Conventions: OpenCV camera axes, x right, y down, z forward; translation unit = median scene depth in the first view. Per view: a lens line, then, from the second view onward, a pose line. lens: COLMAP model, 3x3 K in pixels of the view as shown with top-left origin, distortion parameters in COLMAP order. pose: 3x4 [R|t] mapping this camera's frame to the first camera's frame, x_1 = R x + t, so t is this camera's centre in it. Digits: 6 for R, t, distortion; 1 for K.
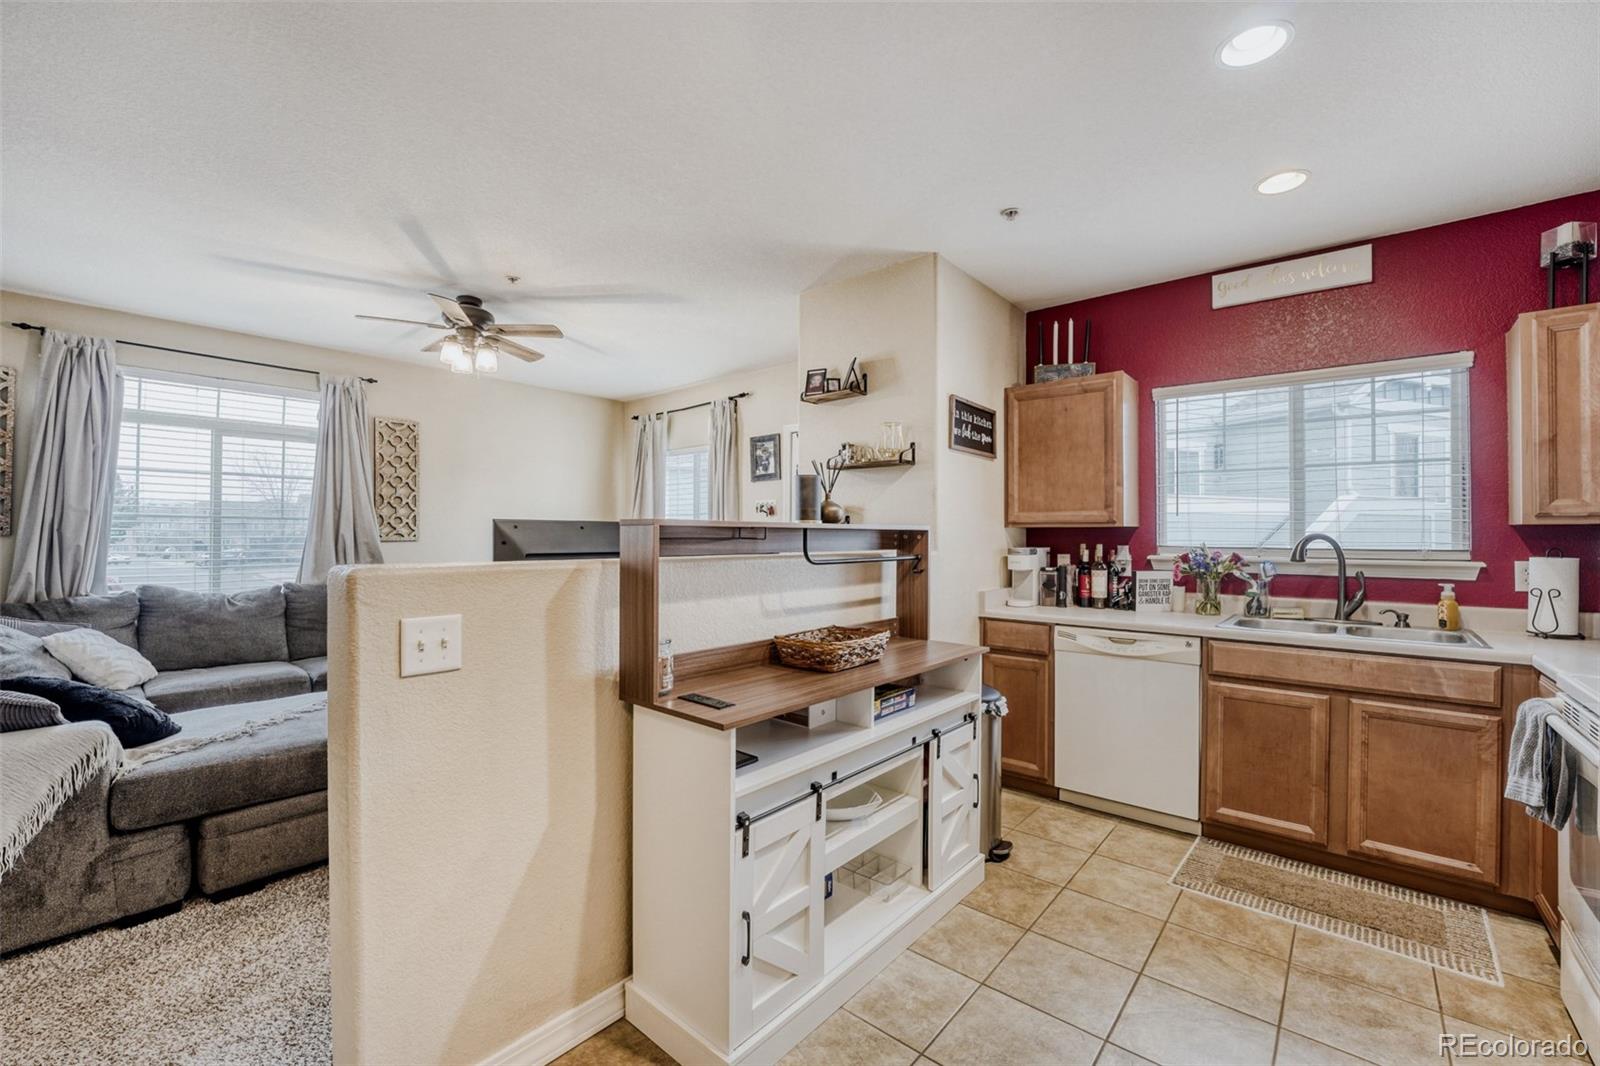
lens RADIAL K [[658.7, 0, 800.2], [0, 658.7, 528.1], [0, 0, 1]] dist [-0.018047, 0.001370]
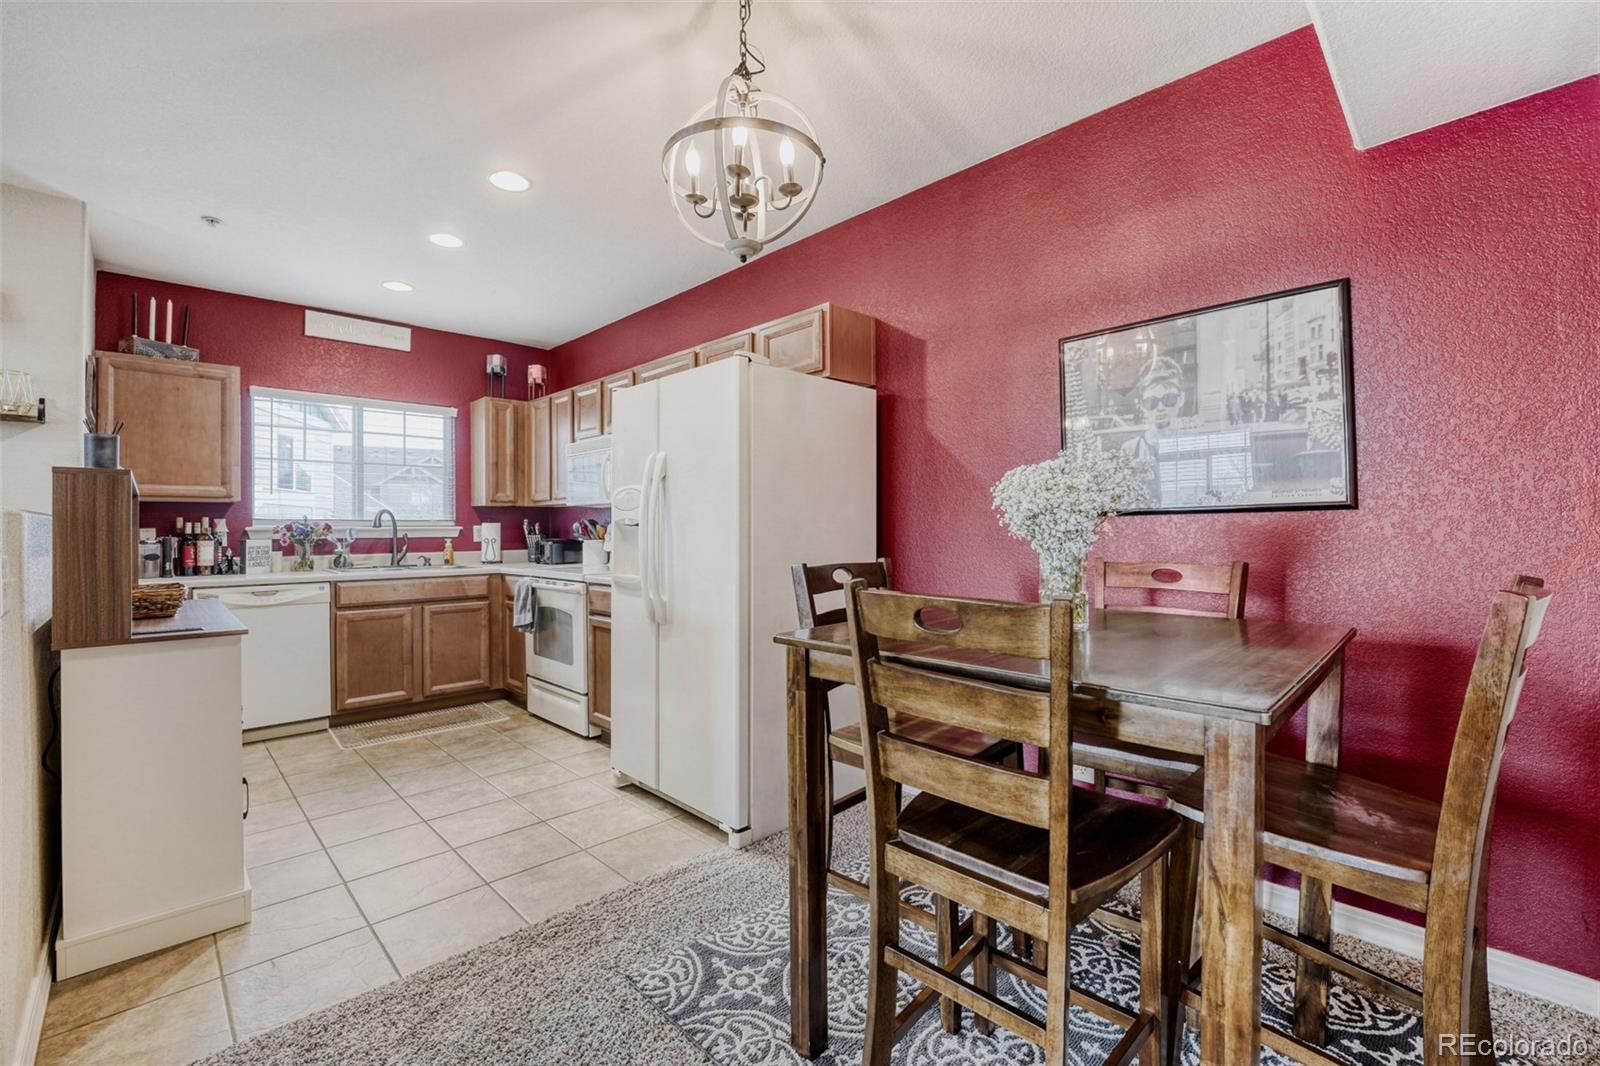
lens RADIAL K [[660.2, 0, 807.7], [0, 660.2, 526.8], [0, 0, 1]] dist [-0.001919, -0.000233]
pose [[0.085394, -0.004906, 0.996335, -0.670740], [-0.000813, 0.999987, 0.004993, 0.041508], [-0.996347, -0.001236, 0.085389, -0.119090]]
